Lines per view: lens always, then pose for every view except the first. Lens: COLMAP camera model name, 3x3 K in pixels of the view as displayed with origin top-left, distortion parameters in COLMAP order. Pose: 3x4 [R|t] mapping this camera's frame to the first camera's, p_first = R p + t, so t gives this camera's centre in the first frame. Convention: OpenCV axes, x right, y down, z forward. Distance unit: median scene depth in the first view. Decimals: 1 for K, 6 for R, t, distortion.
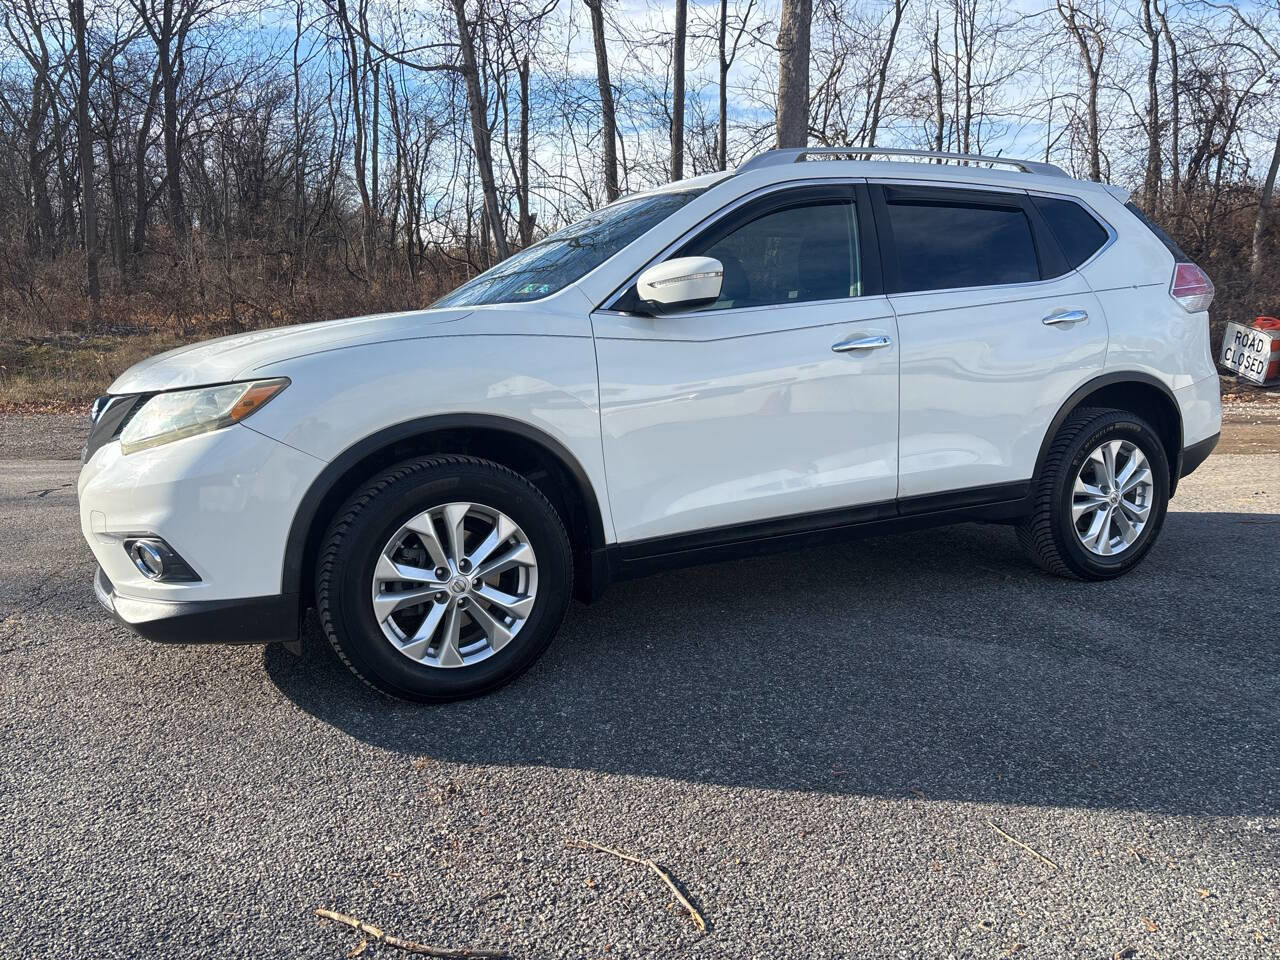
lens RADIAL K [[945.1, 0, 641.2], [0, 945.1, 495.3], [0, 0, 1]] dist [0.054946, -0.054572]
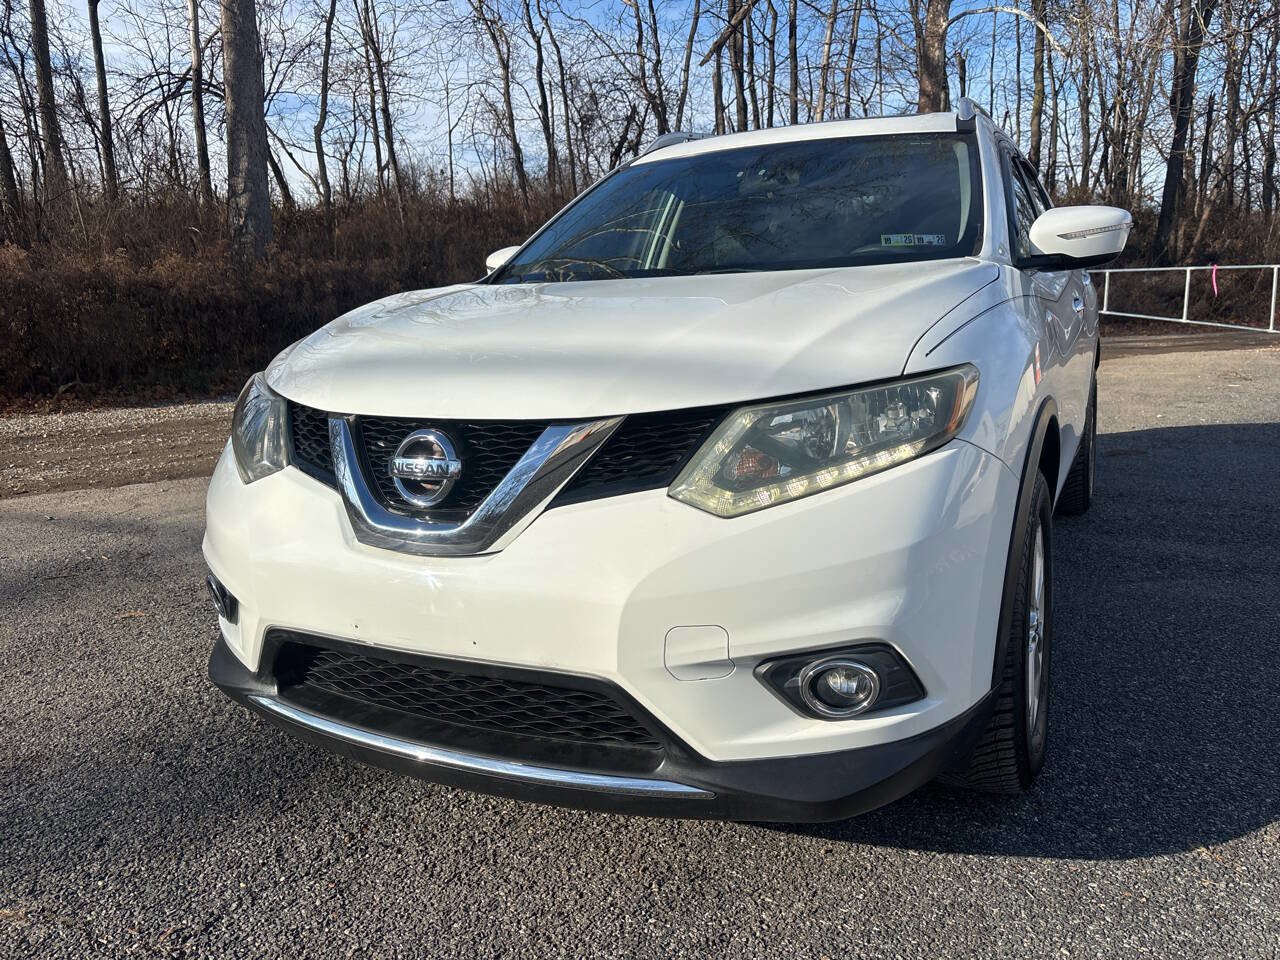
lens RADIAL K [[958.6, 0, 640.0], [0, 958.6, 480.0], [0, 0, 1]] dist [0.013479, 0.011364]
pose [[0.803172, -0.126571, 0.582146, -0.659805], [0.124220, 0.991272, 0.044140, -0.068840], [-0.582652, 0.036862, 0.811885, 0.403066]]
